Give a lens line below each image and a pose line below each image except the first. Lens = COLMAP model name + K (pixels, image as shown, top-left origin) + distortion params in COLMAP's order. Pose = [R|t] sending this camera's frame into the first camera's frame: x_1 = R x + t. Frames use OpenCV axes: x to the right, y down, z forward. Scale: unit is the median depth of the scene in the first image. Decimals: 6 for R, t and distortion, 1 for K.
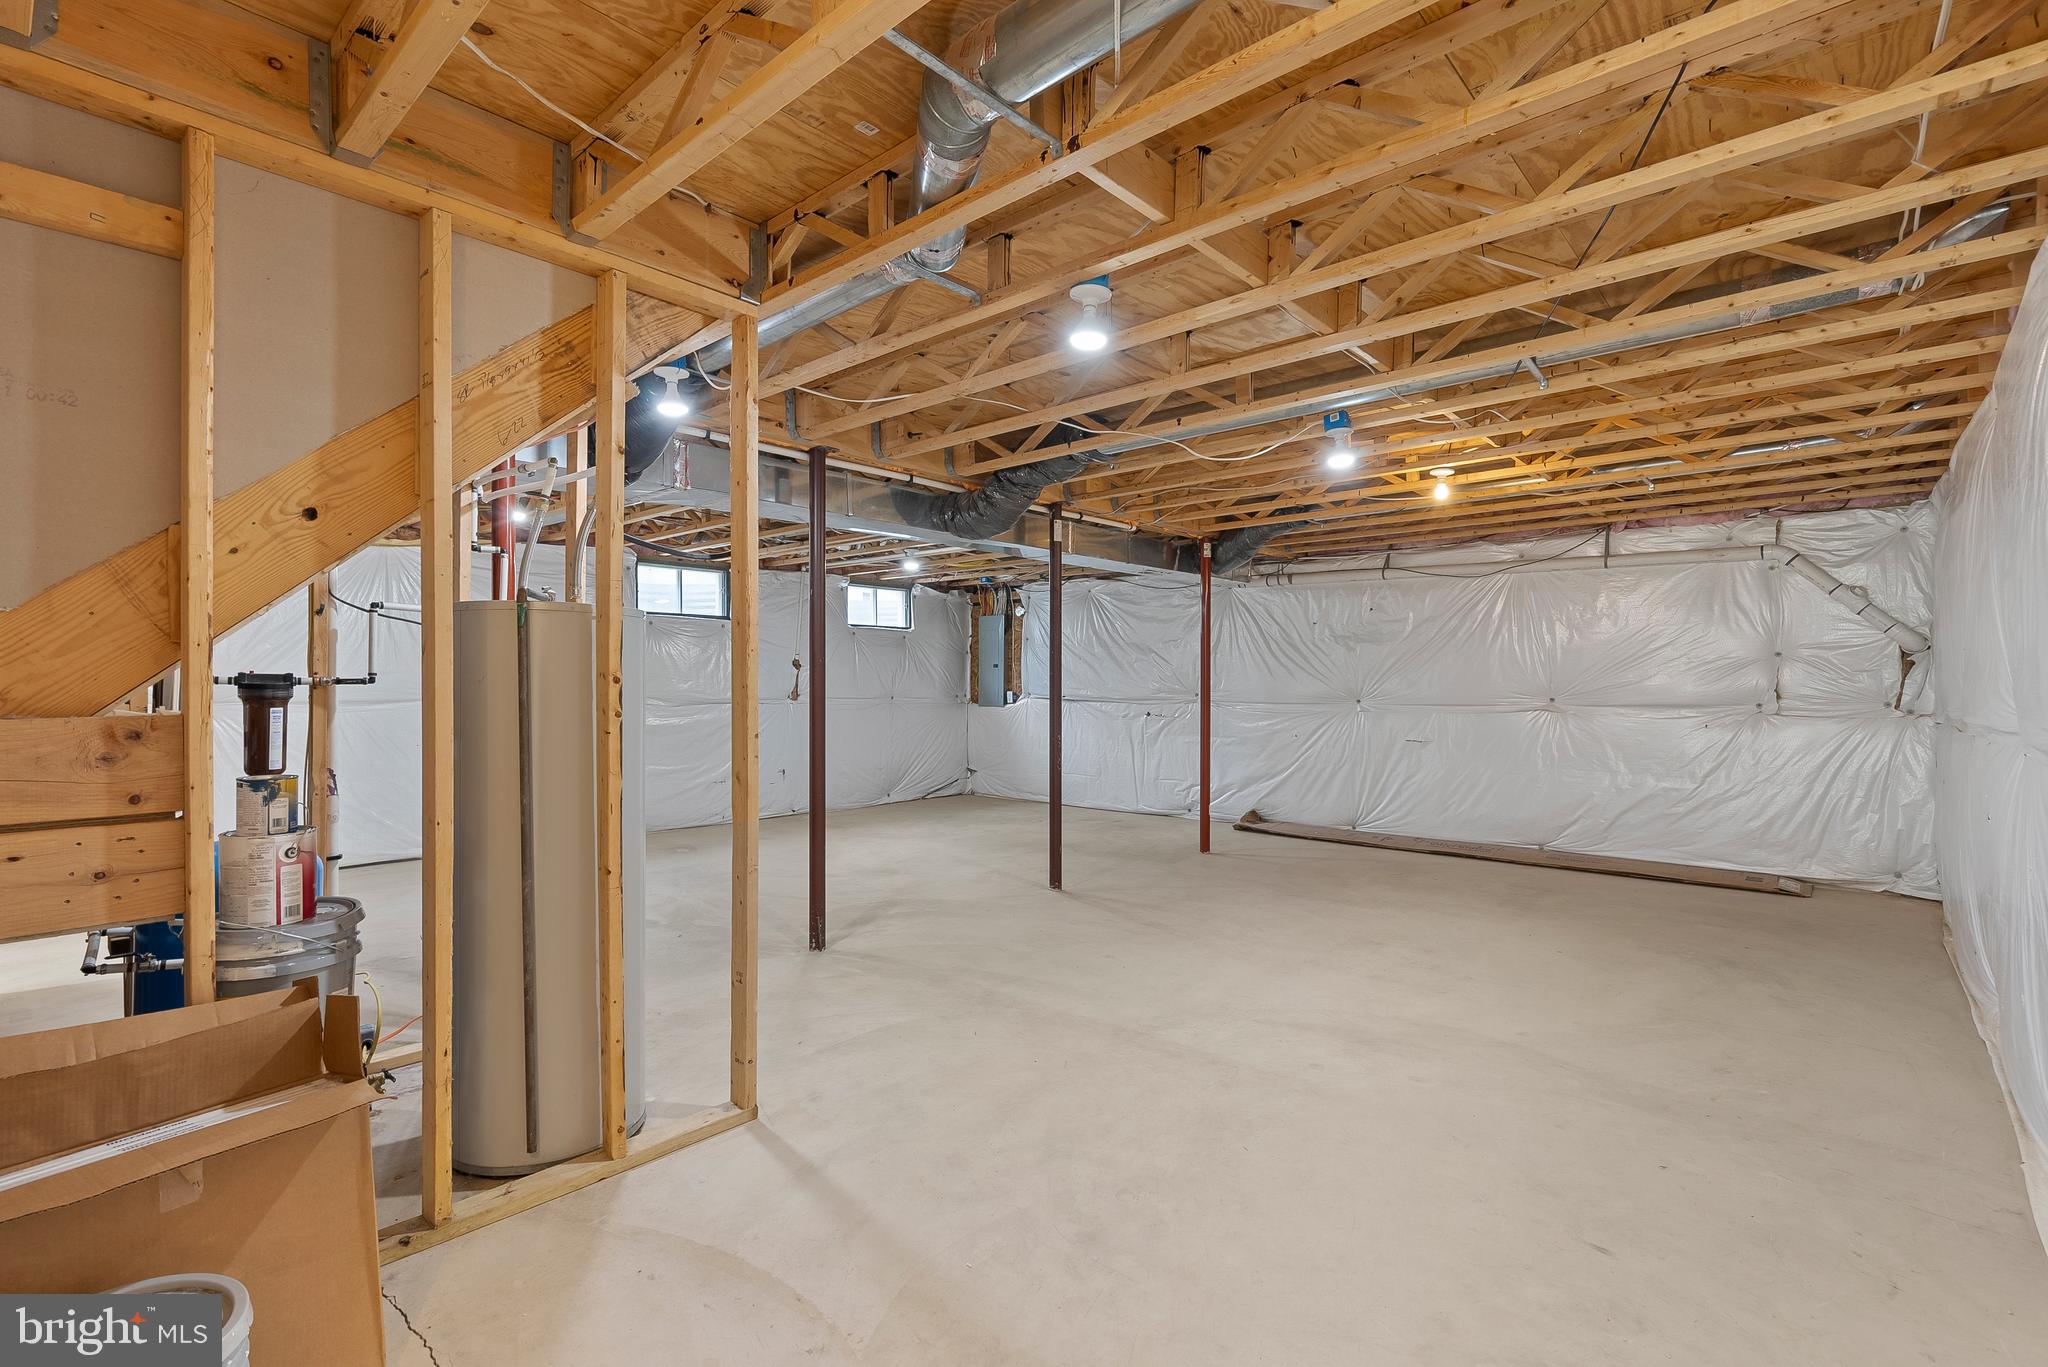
lens RADIAL K [[938.4, 0, 1015.1], [0, 938.4, 685.2], [0, 0, 1]] dist [-0.003225, -0.000004]
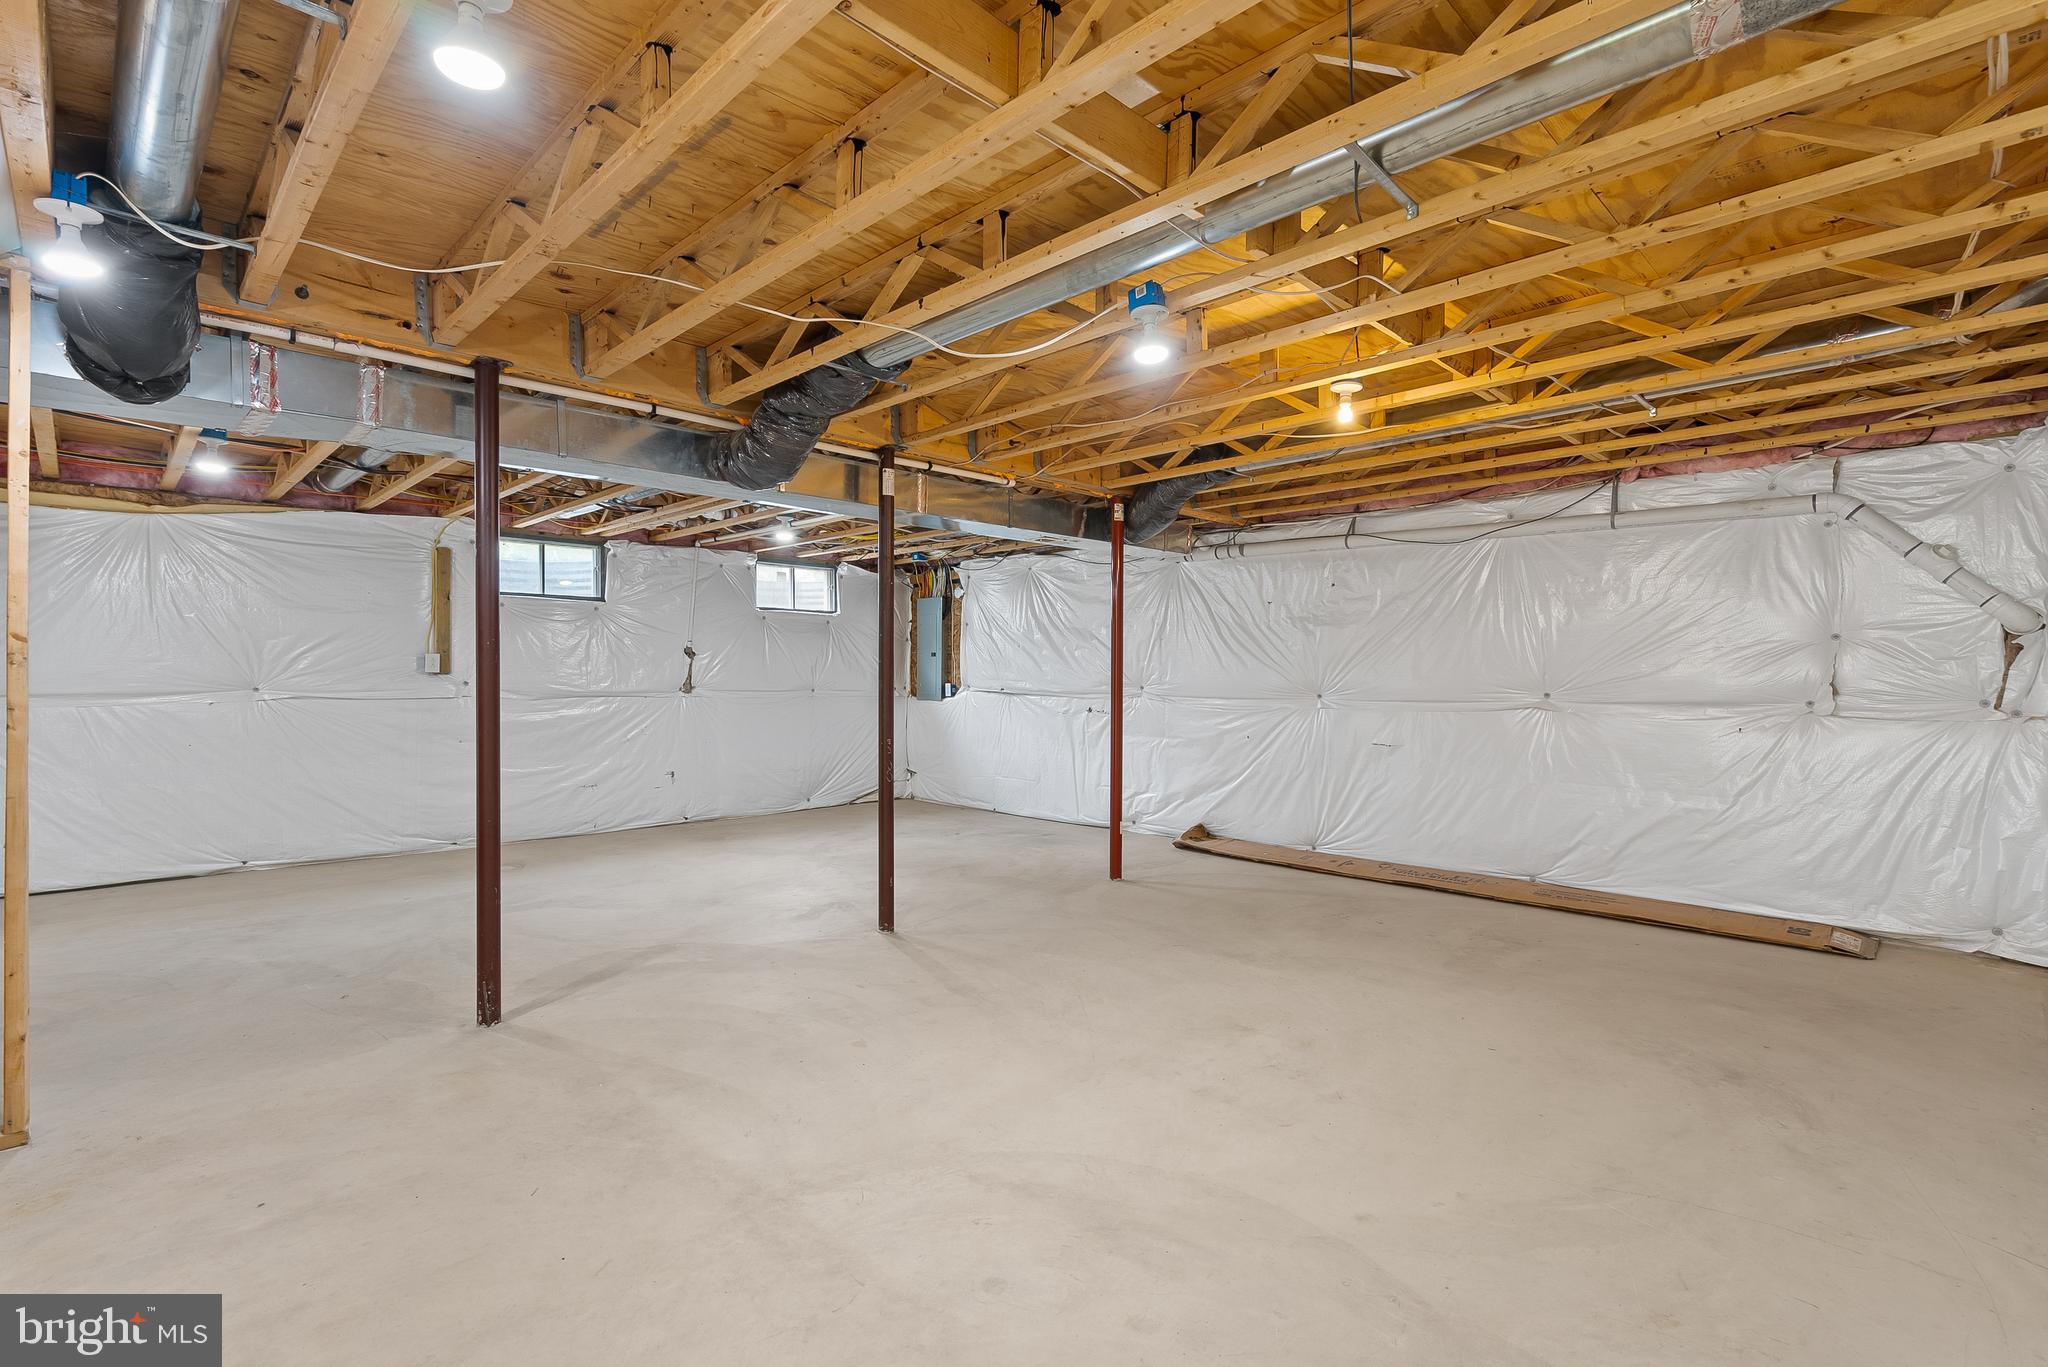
lens RADIAL K [[938.4, 0, 1032.6], [0, 938.4, 684.0], [0, 0, 1]] dist [-0.003225, -0.000004]
pose [[0.998539, 0.001453, -0.054014, 0.197475], [-0.001037, 0.999970, 0.007723, 0.000354], [0.054024, -0.007656, 0.998510, 0.197207]]
